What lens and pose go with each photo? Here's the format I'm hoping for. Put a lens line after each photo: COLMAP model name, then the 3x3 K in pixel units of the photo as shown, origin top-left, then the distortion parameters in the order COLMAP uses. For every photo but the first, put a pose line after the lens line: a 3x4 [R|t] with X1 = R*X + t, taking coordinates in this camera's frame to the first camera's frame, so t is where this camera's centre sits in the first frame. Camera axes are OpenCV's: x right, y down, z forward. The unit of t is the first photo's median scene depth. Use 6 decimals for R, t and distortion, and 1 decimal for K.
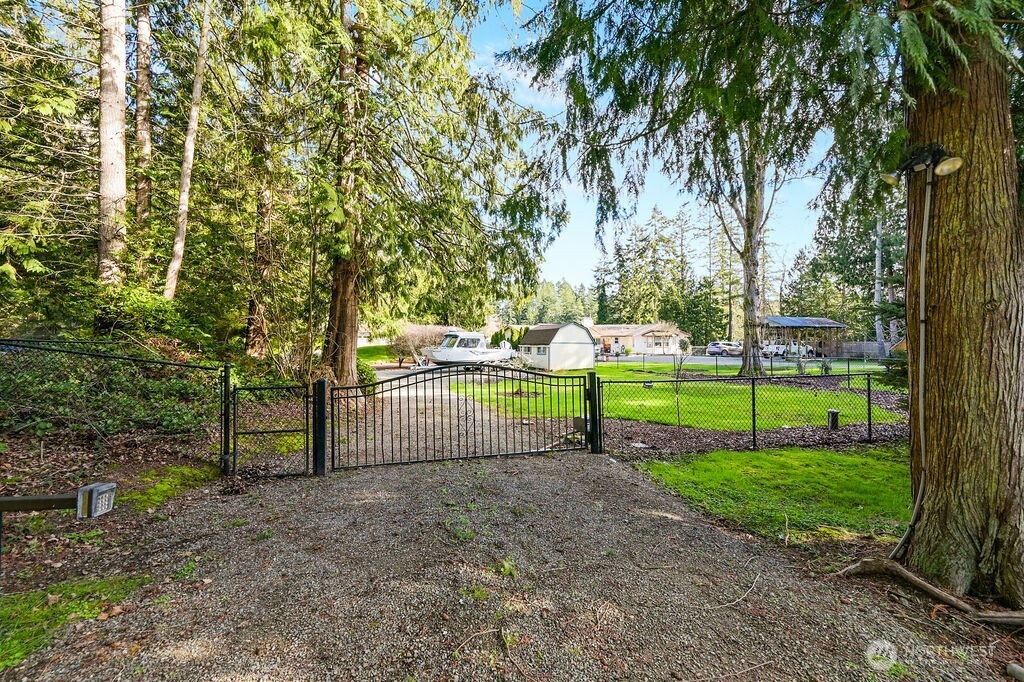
lens RADIAL K [[403.7, 0, 513.3], [0, 403.7, 341.2], [0, 0, 1]] dist [-0.000317, -0.000027]
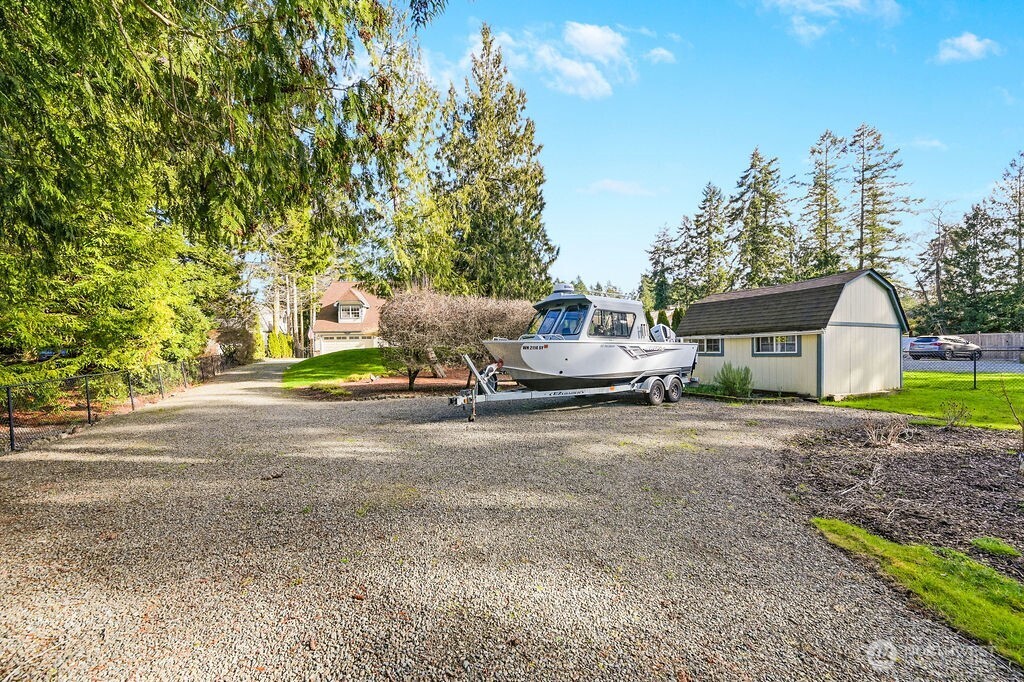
lens RADIAL K [[406.1, 0, 519.5], [0, 406.1, 341.9], [0, 0, 1]] dist [0.000444, -0.000124]
pose [[0.999867, -0.010832, 0.012232, -0.159393], [0.011005, 0.999840, -0.014116, 0.019446], [-0.012077, 0.014249, 0.999826, 0.525749]]
